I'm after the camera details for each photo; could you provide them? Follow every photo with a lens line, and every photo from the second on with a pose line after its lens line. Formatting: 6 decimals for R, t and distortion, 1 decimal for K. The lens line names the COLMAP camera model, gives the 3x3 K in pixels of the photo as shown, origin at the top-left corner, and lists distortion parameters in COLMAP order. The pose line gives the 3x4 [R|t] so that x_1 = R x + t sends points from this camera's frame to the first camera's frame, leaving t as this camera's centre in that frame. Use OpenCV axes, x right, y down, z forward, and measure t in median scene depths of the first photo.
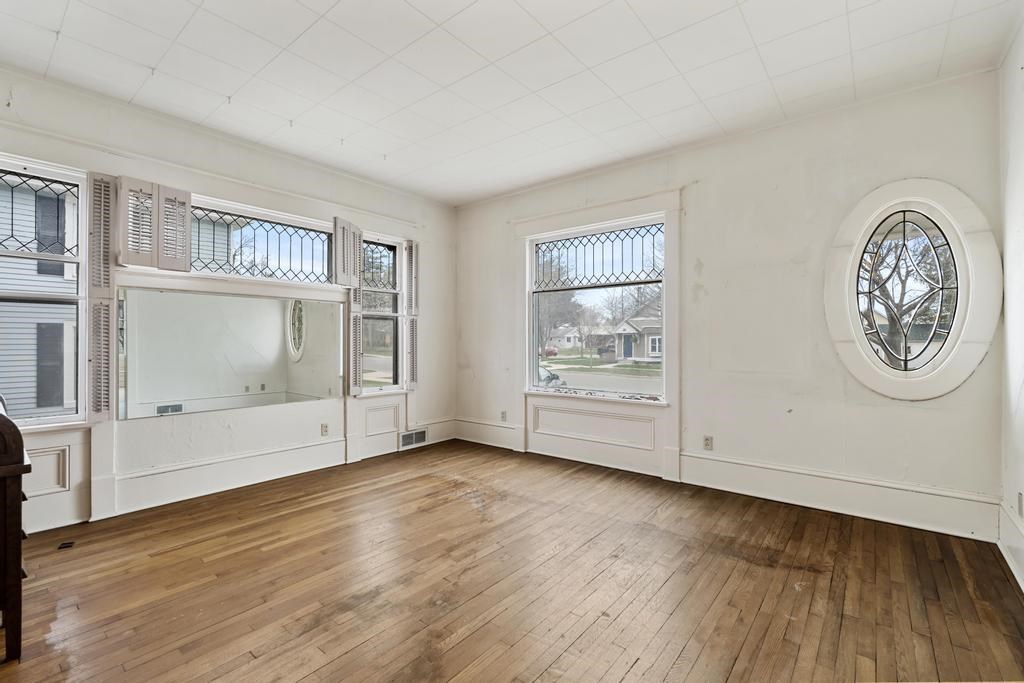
lens RADIAL K [[455.1, 0, 517.3], [0, 455.1, 339.2], [0, 0, 1]] dist [-0.006504, 0.000447]
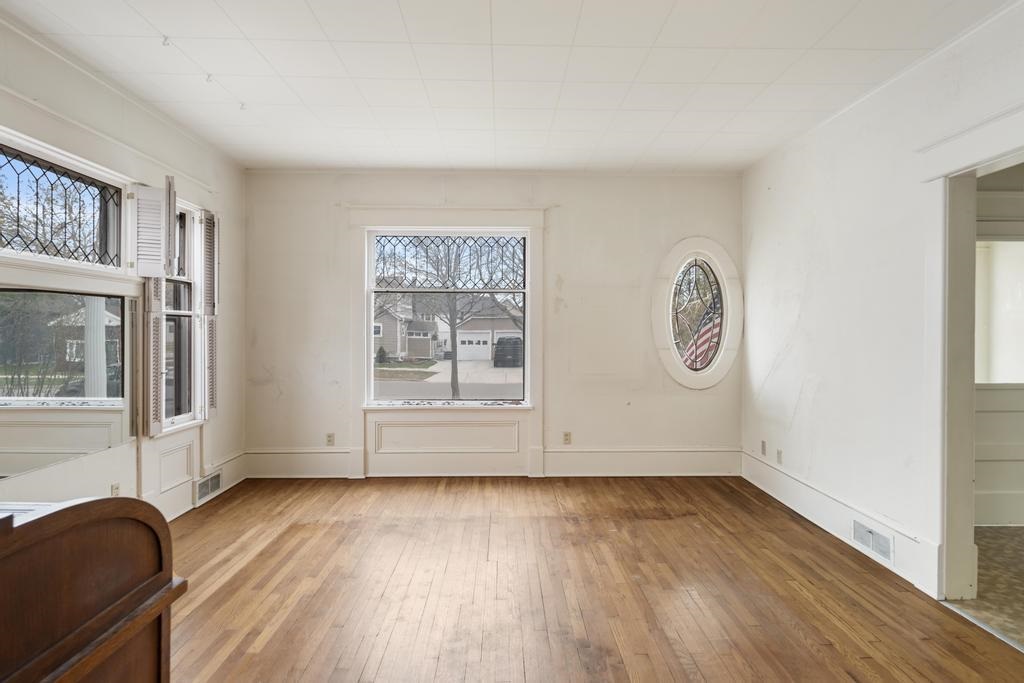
lens RADIAL K [[549.9, 0, 509.9], [0, 549.9, 335.6], [0, 0, 1]] dist [-0.008097, -0.000179]
pose [[0.757633, -0.000723, 0.652680, -0.554783], [-0.003700, 0.999979, 0.005403, -0.033455], [-0.652670, -0.006509, 0.757614, 0.047513]]
